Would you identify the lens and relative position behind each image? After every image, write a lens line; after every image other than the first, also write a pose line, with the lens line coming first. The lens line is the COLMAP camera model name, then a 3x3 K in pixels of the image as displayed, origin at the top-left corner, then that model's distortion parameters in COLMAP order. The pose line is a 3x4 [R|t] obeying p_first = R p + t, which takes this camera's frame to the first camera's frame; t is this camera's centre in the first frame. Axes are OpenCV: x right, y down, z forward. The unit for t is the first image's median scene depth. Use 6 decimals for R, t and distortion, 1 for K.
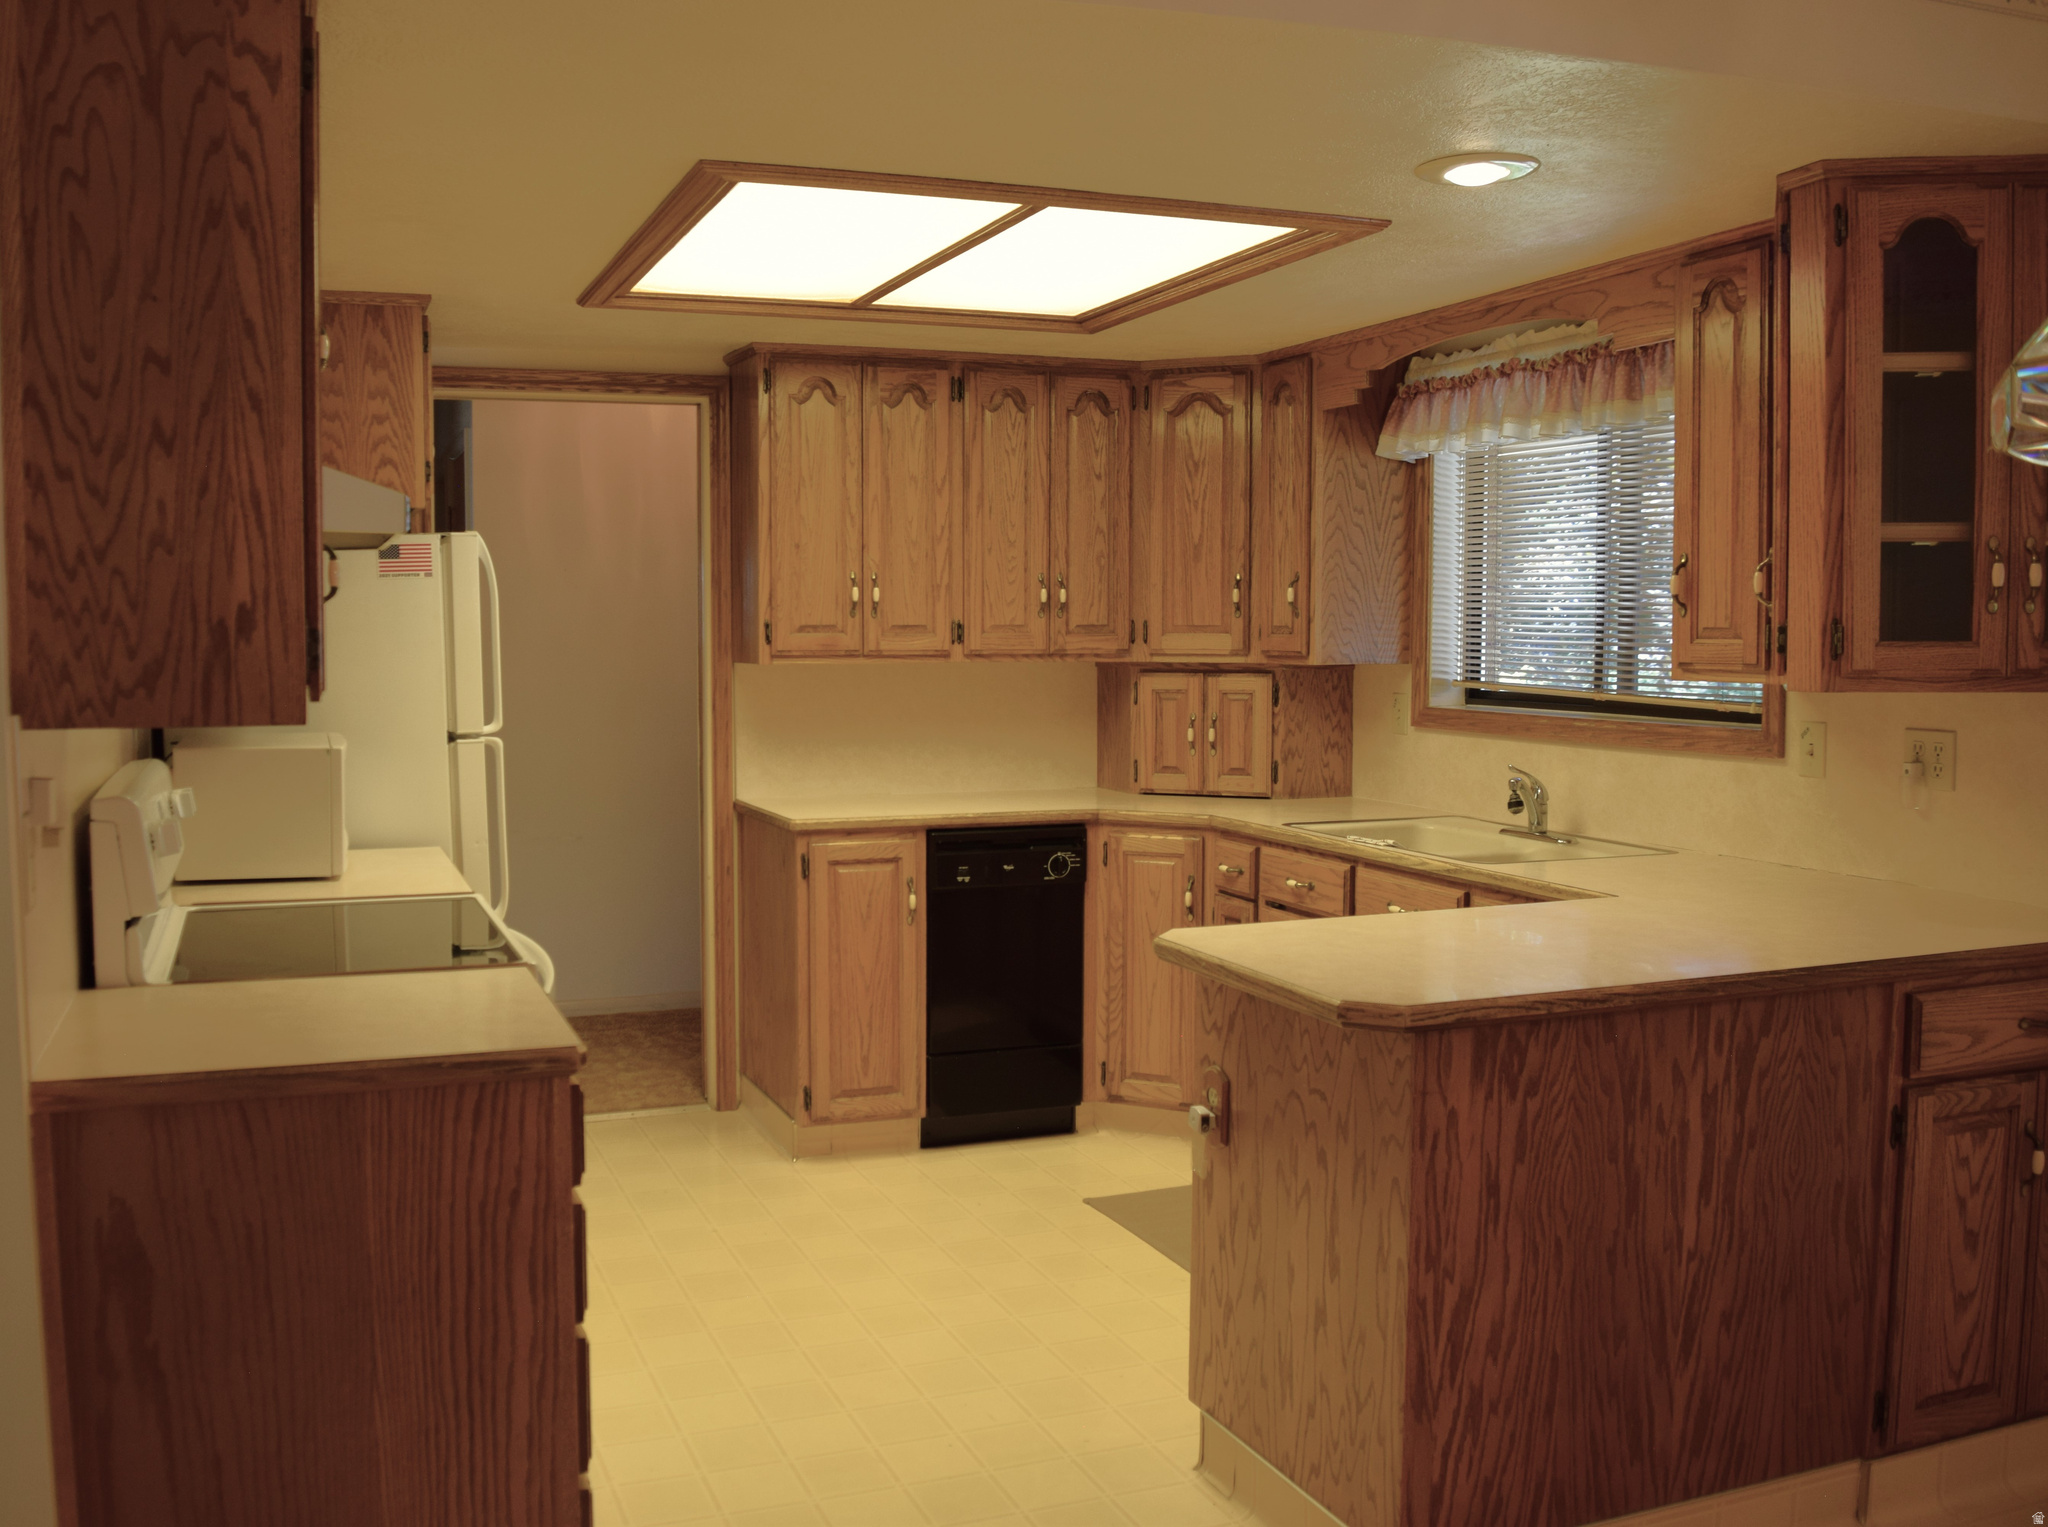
lens RADIAL K [[1870.2, 0, 897.0], [0, 1870.2, 747.2], [0, 0, 1]] dist [-0.091960, 0.013887]
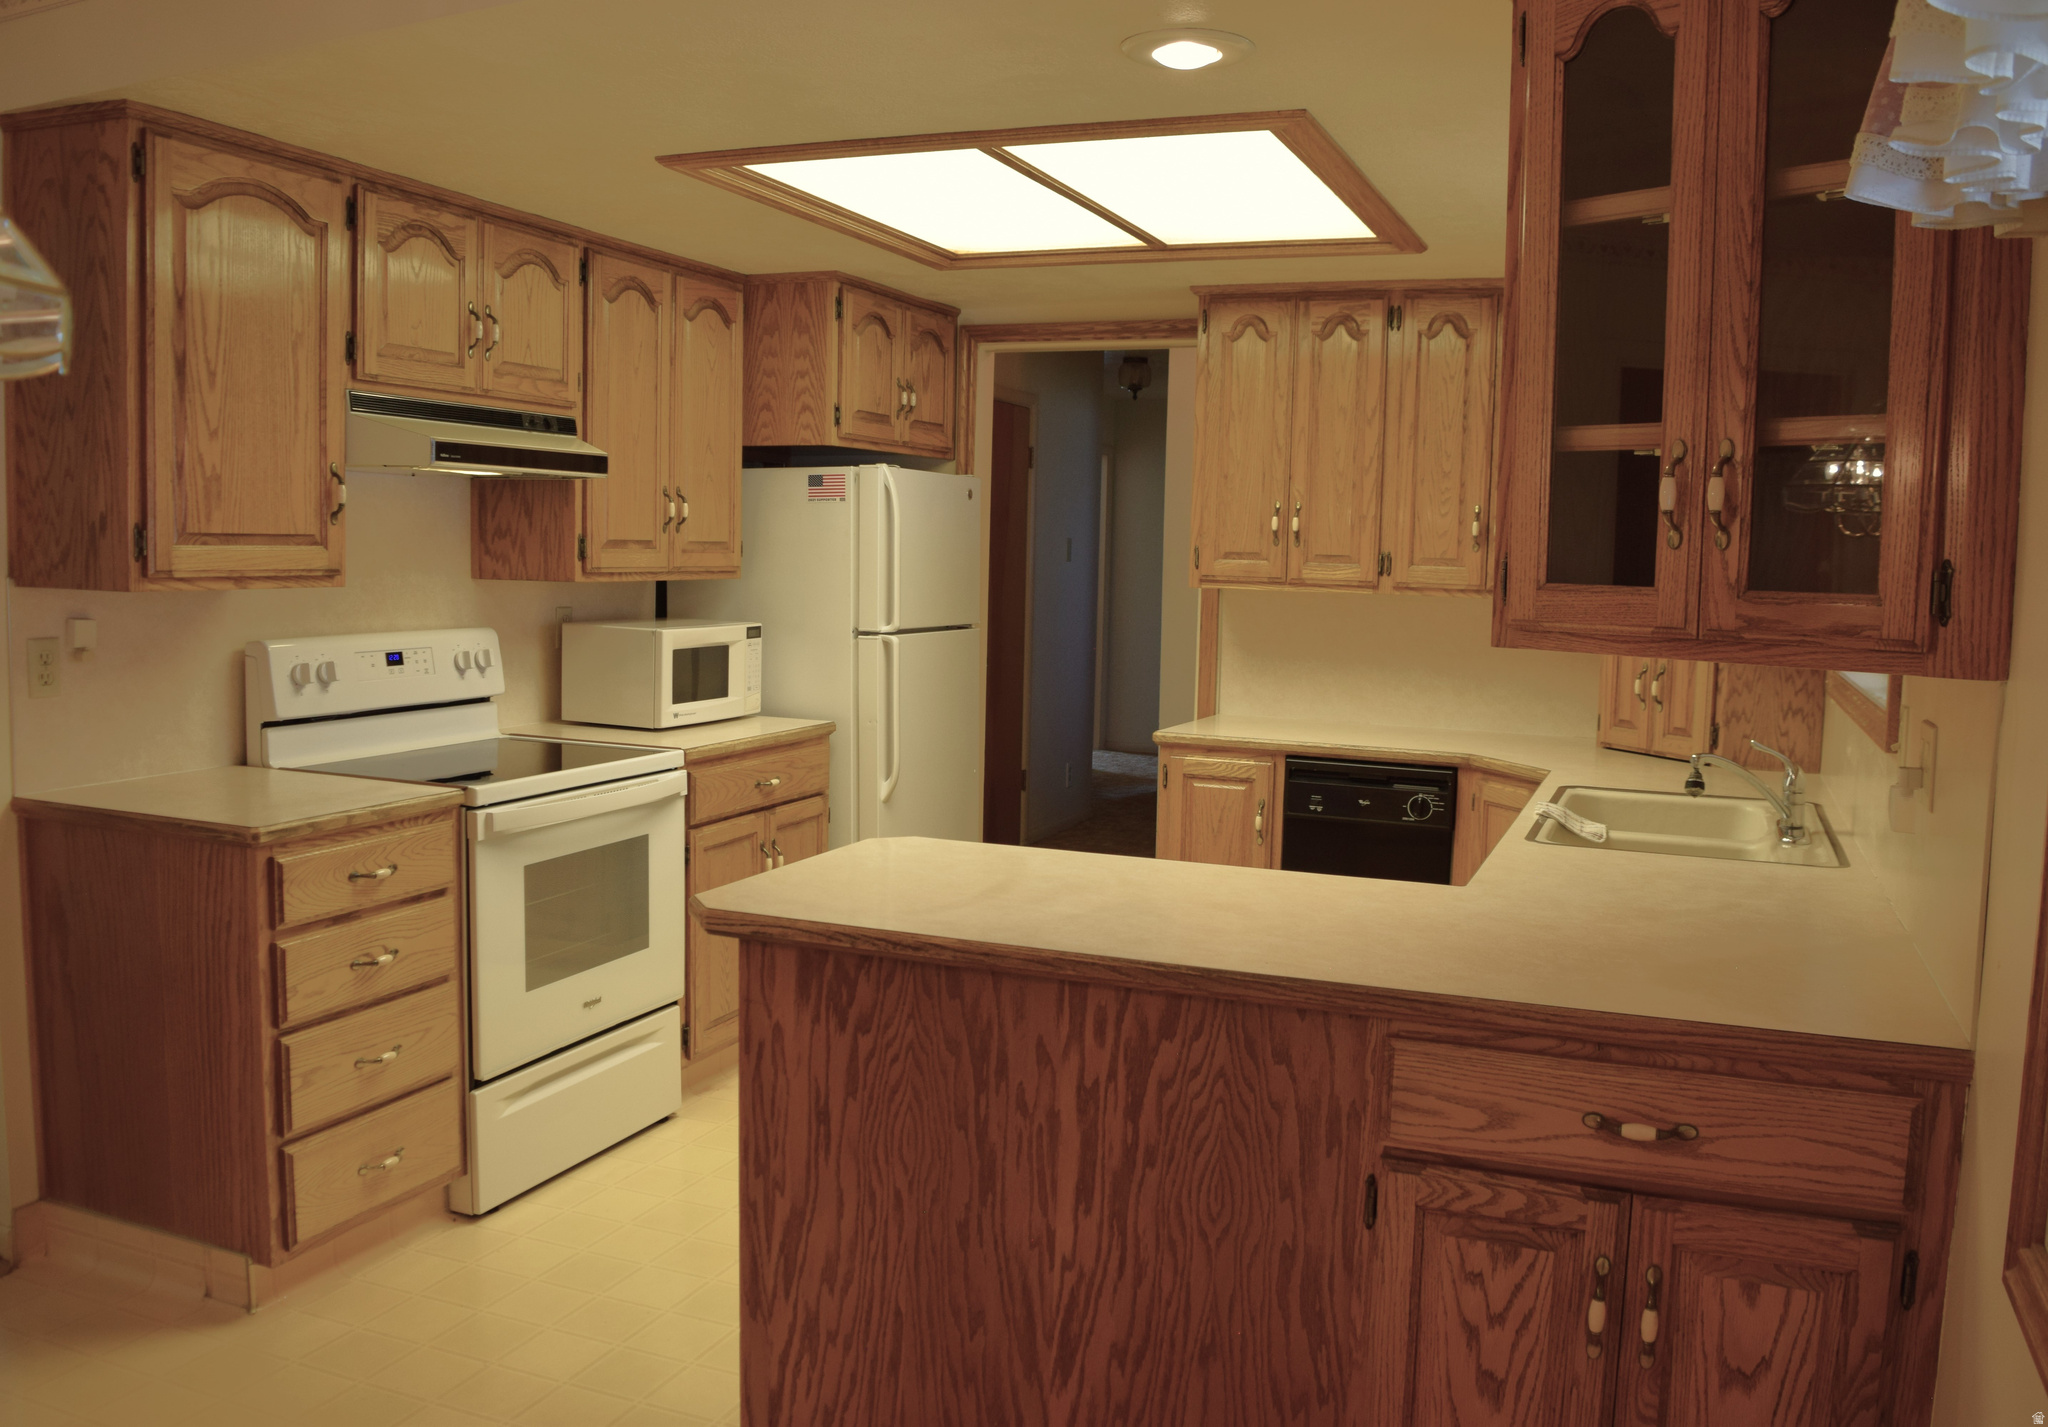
lens RADIAL K [[1726.6, 0, 1026.1], [0, 1726.6, 704.6], [0, 0, 1]] dist [-0.087904, 0.004656]
pose [[0.743217, 0.082762, -0.663912, 0.862759], [-0.070893, 0.996475, 0.044856, -0.024986], [0.665284, 0.013729, 0.746464, 0.331831]]
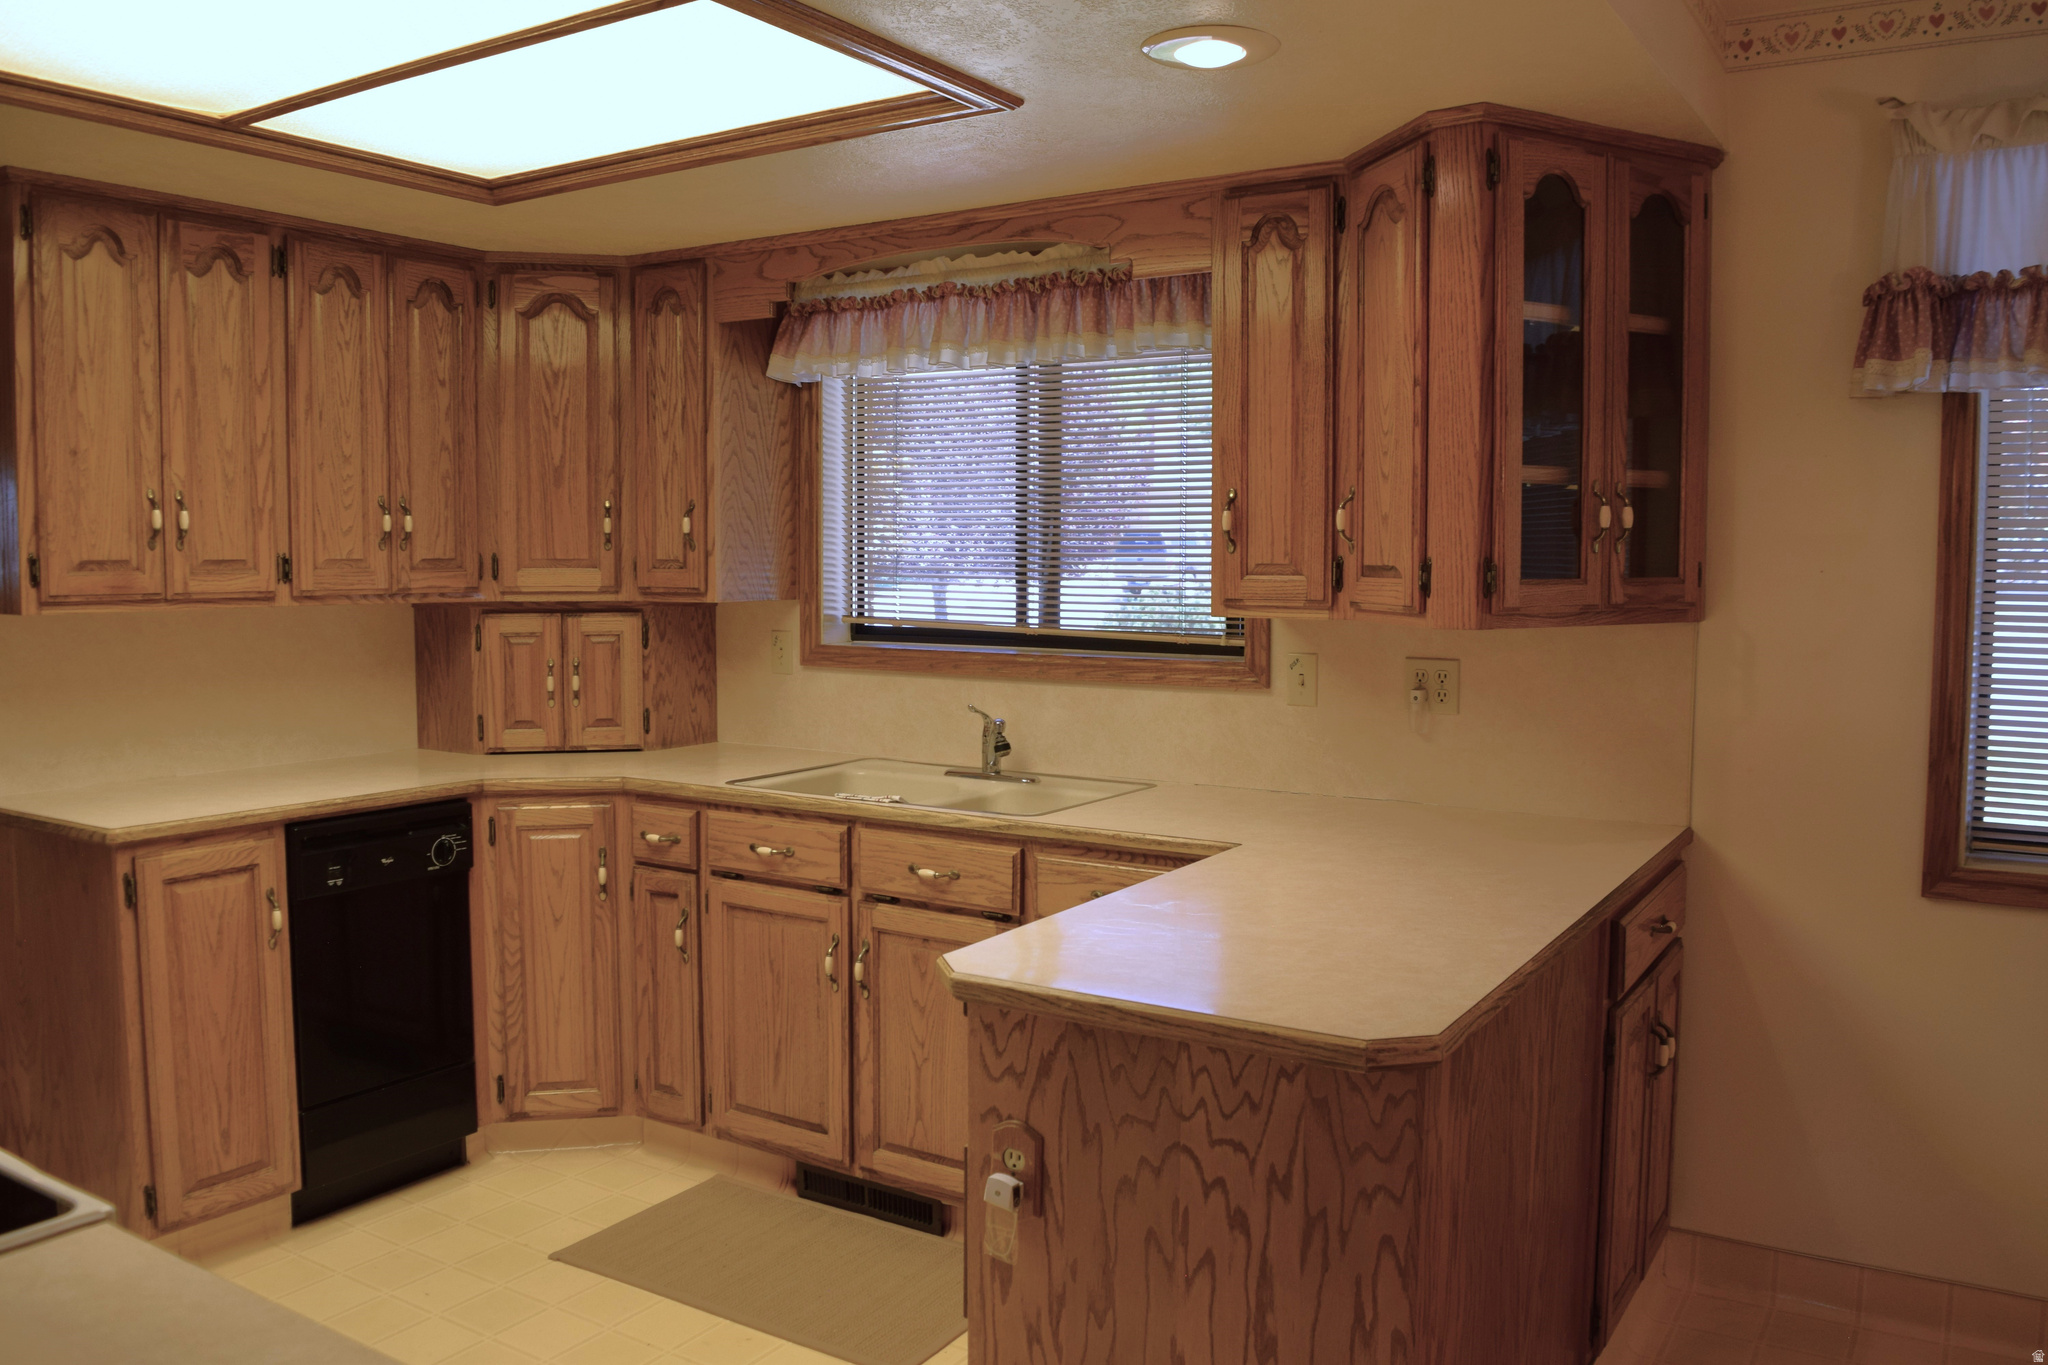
lens RADIAL K [[1627.2, 0, 1015.1], [0, 1627.2, 669.4], [0, 0, 1]] dist [-0.092711, 0.017110]
pose [[0.776291, -0.040455, 0.629075, -0.262966], [0.035910, 0.999156, 0.019941, -0.036160], [-0.629351, 0.007110, 0.777089, 0.476406]]
